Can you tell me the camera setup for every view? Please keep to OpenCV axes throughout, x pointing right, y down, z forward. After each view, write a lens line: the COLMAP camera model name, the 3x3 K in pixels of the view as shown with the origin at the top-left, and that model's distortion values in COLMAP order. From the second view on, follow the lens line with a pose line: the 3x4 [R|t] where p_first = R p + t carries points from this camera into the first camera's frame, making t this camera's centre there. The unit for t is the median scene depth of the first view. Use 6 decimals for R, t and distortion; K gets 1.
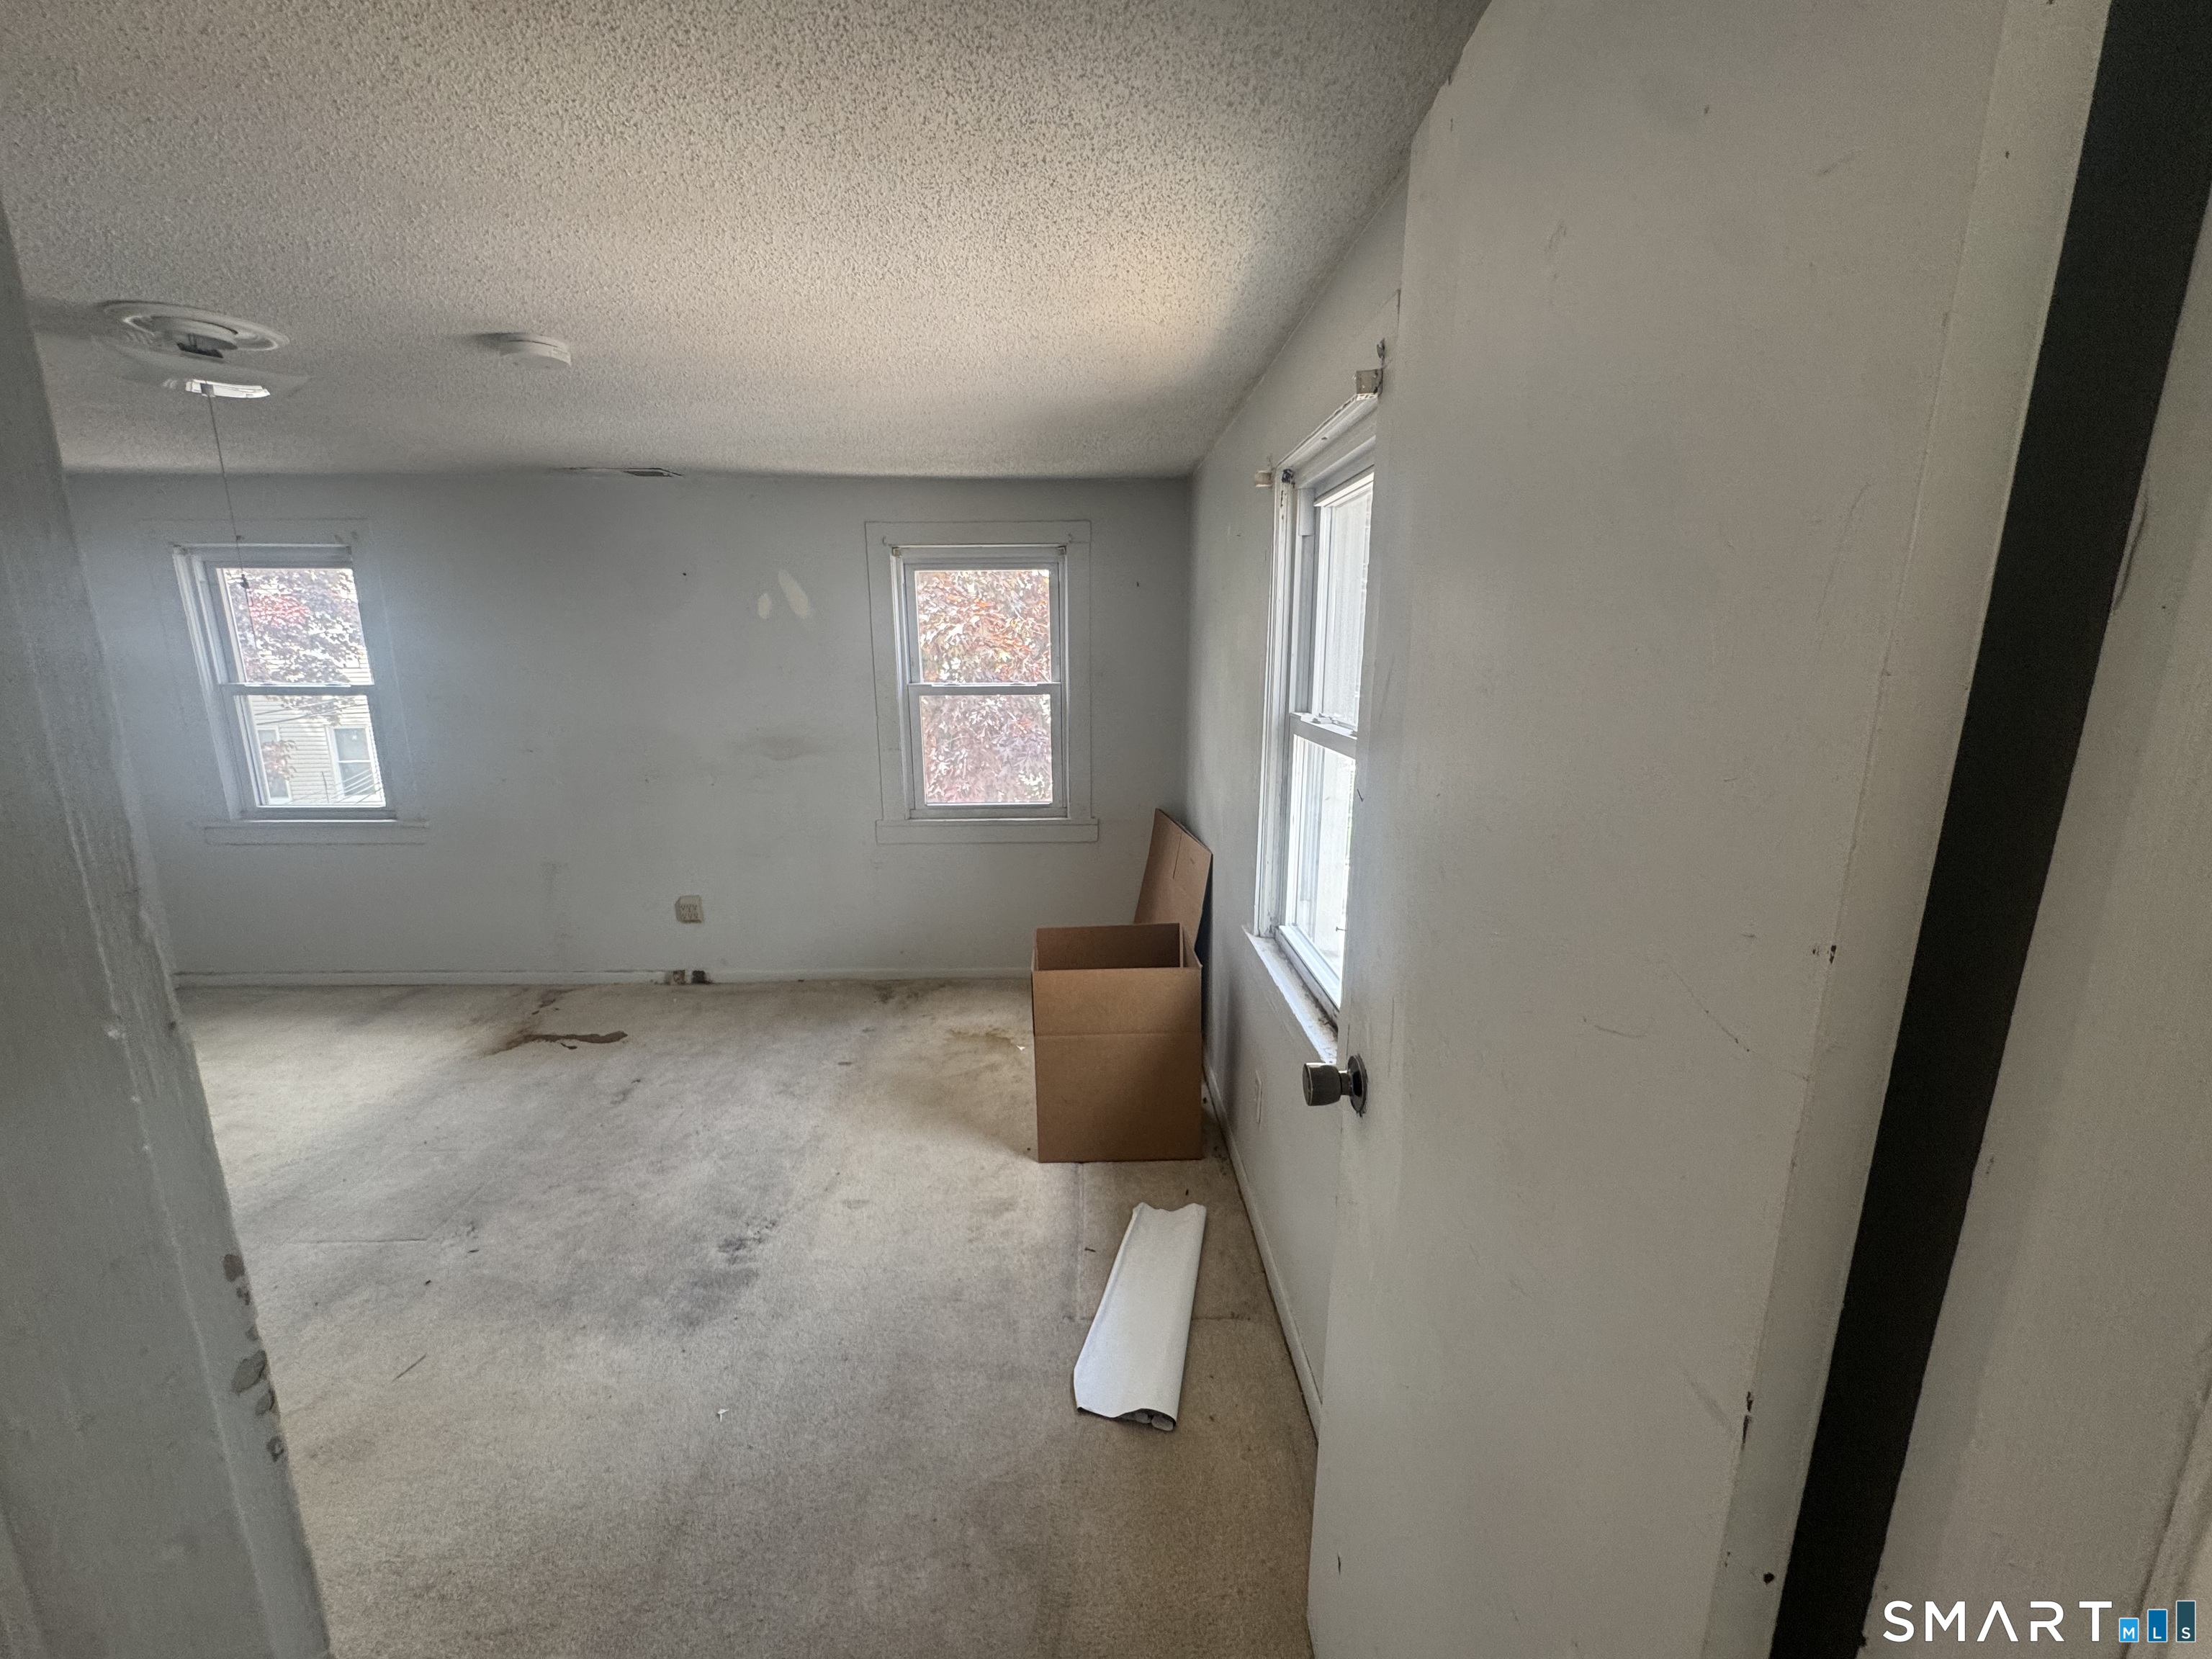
lens RADIAL K [[886.5, 0, 1101.1], [0, 886.5, 825.0], [0, 0, 1]] dist [-0.000552, -0.000056]
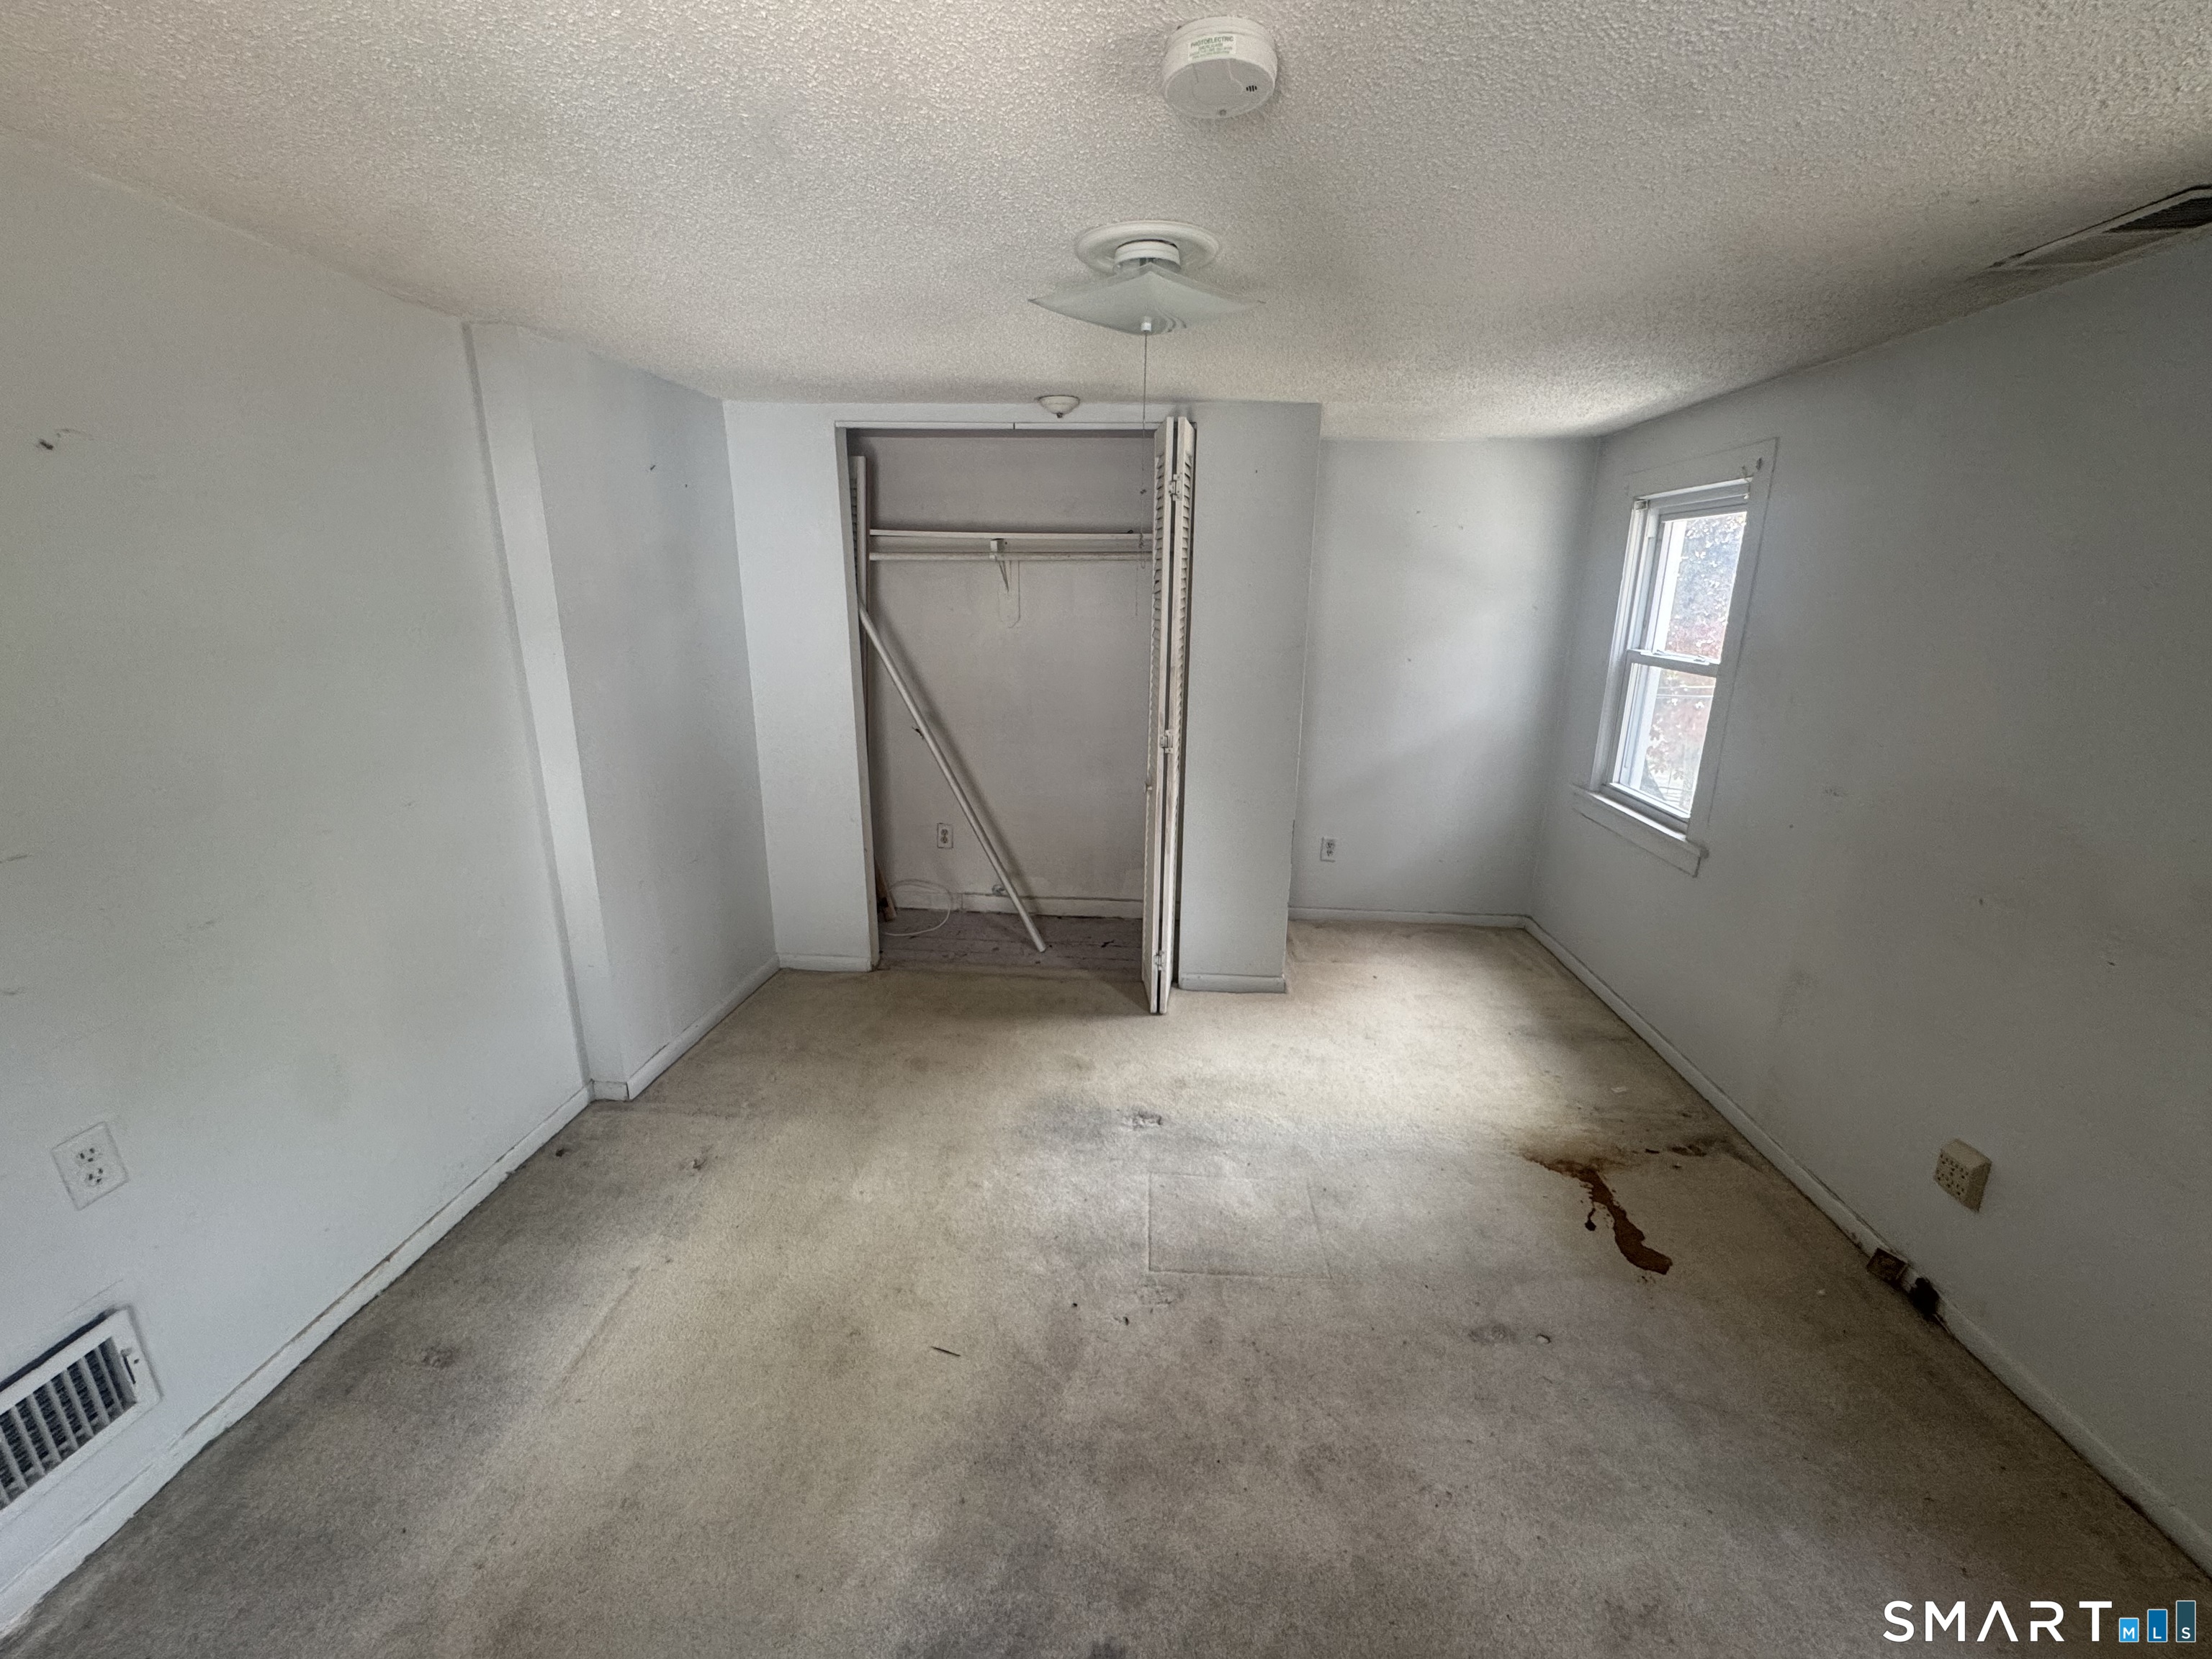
lens RADIAL K [[886.5, 0, 1101.1], [0, 886.5, 825.0], [0, 0, 1]] dist [-0.000552, -0.000056]
pose [[-0.095799, 0.263169, -0.959982, 0.003698], [-0.207050, 0.938055, 0.277819, -0.136506], [0.973629, 0.225379, -0.035375, 0.563655]]
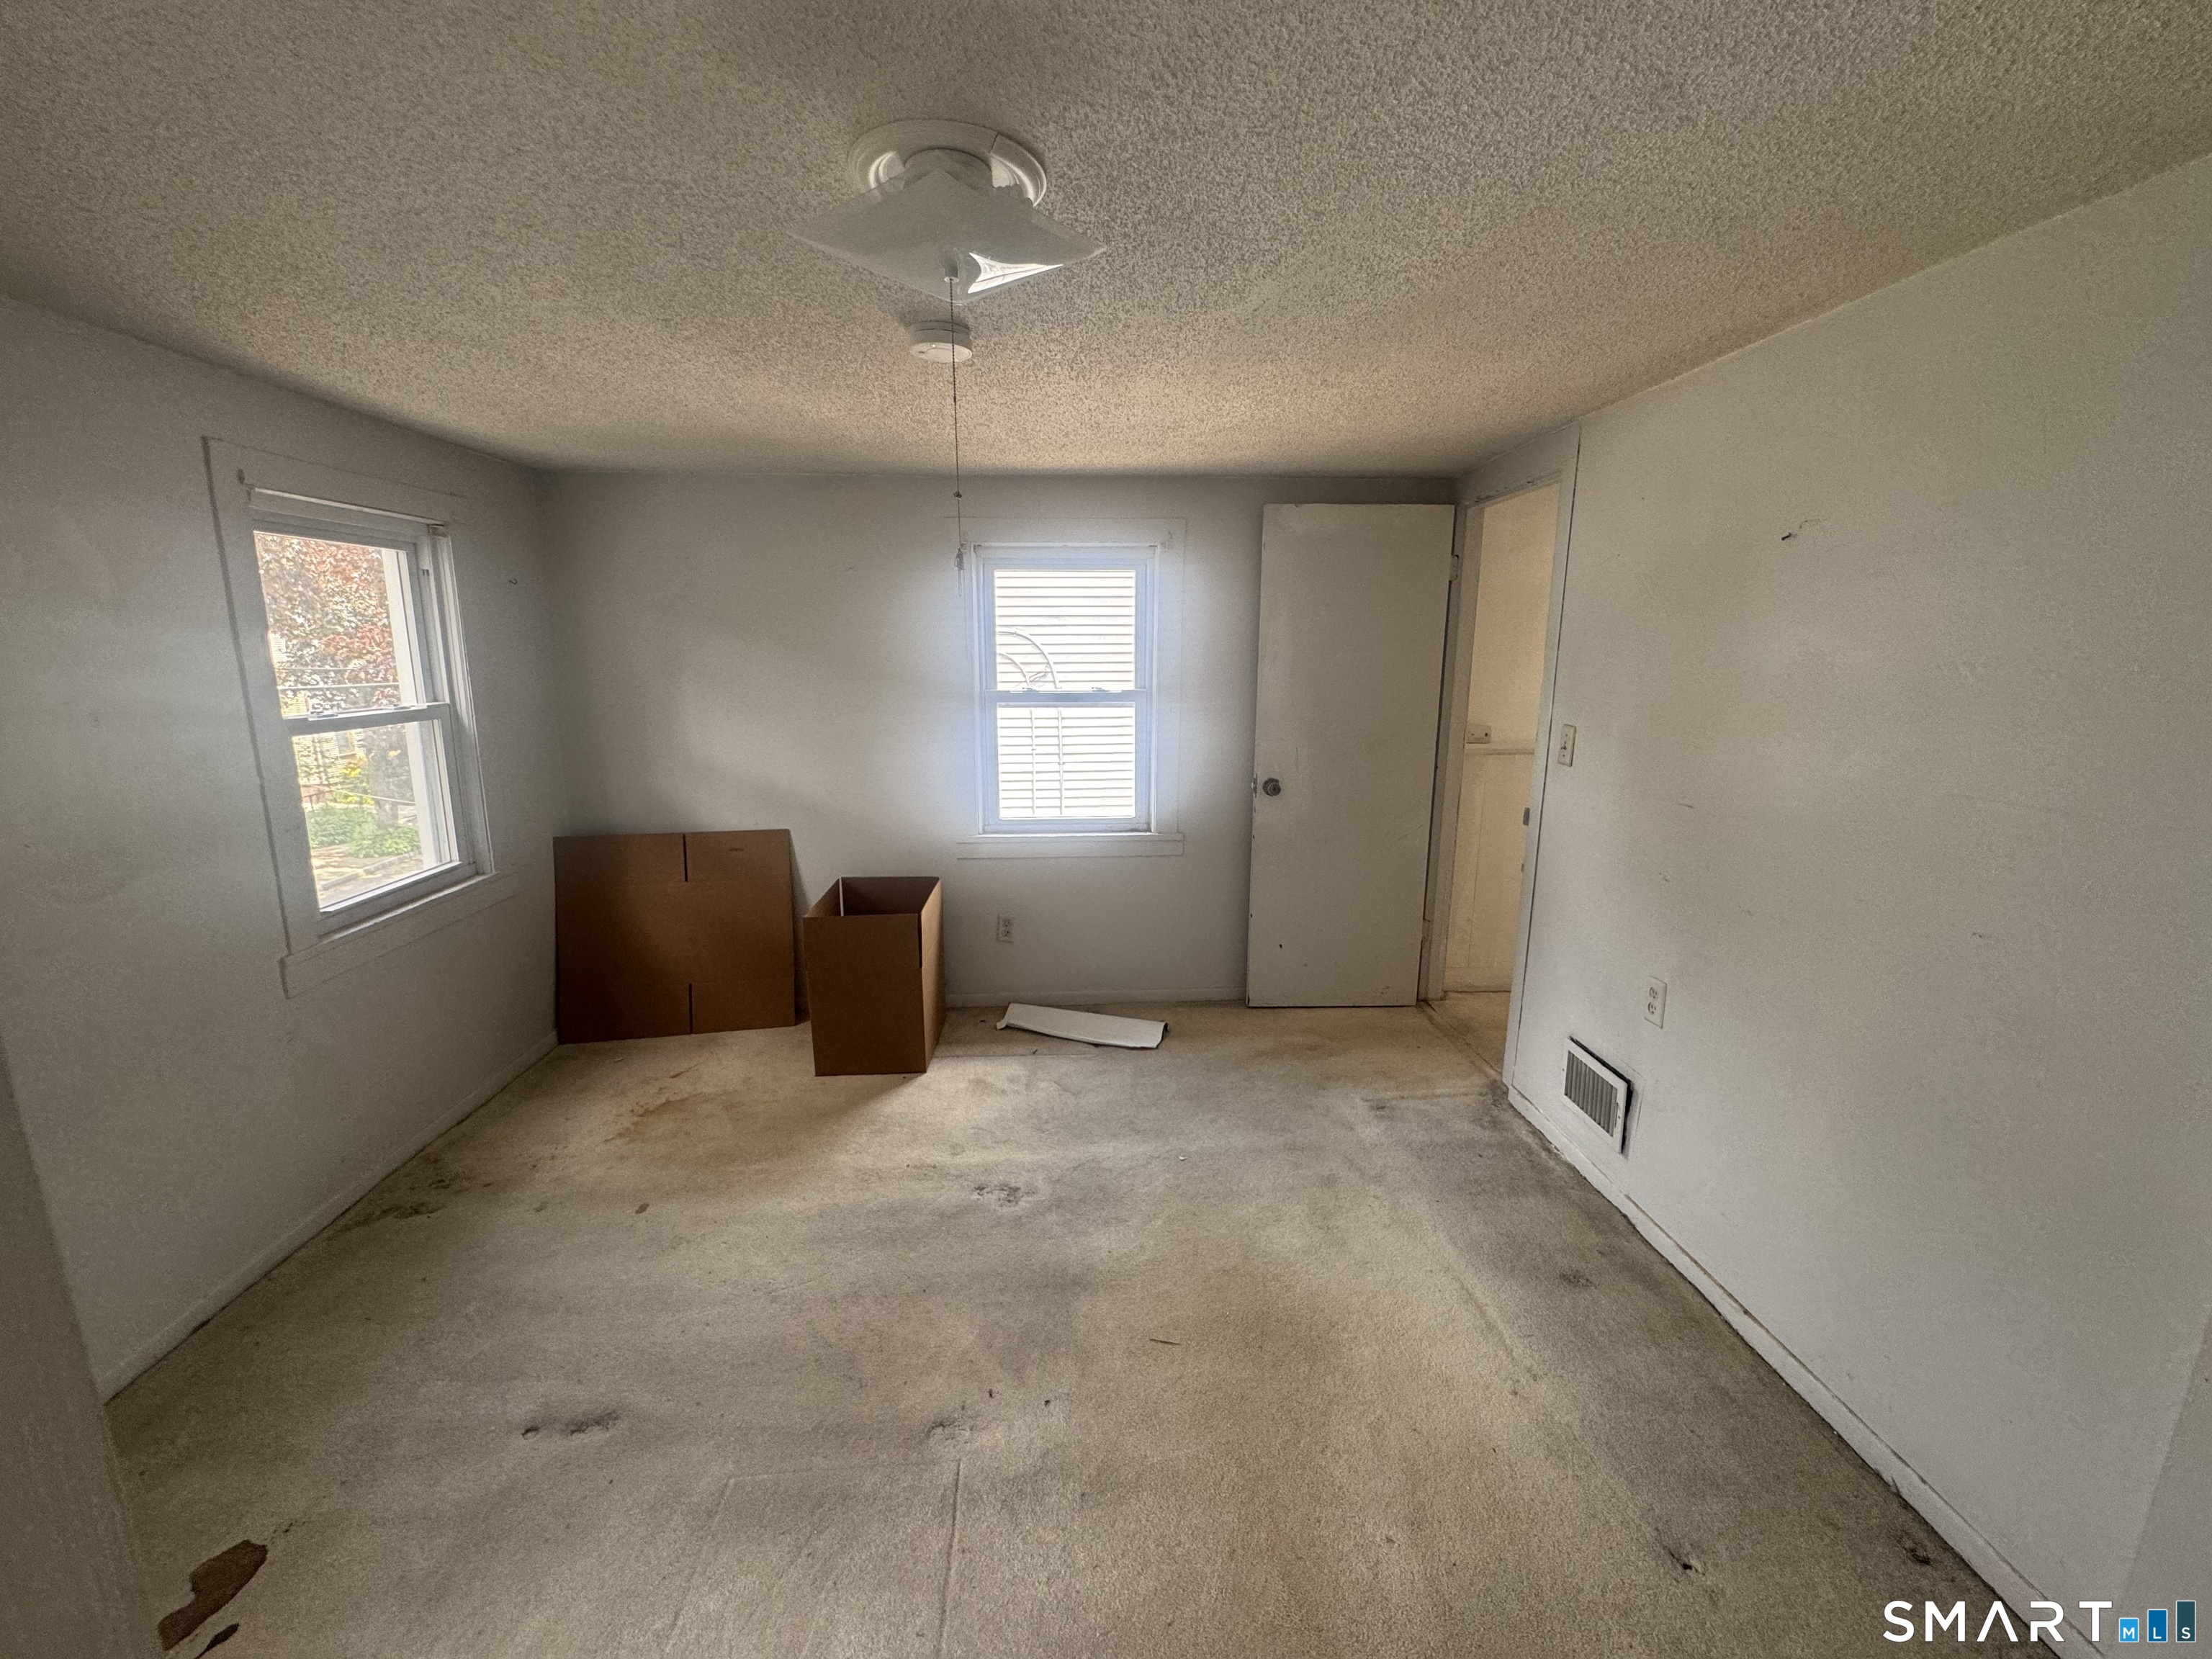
lens RADIAL K [[885.3, 0, 1112.6], [0, 885.3, 821.0], [0, 0, 1]] dist [0.000359, 0.000061]
pose [[-0.034925, -0.194471, 0.980286, -0.895832], [0.195290, 0.960647, 0.197532, -0.109740], [-0.980123, 0.198339, 0.004428, 0.489211]]
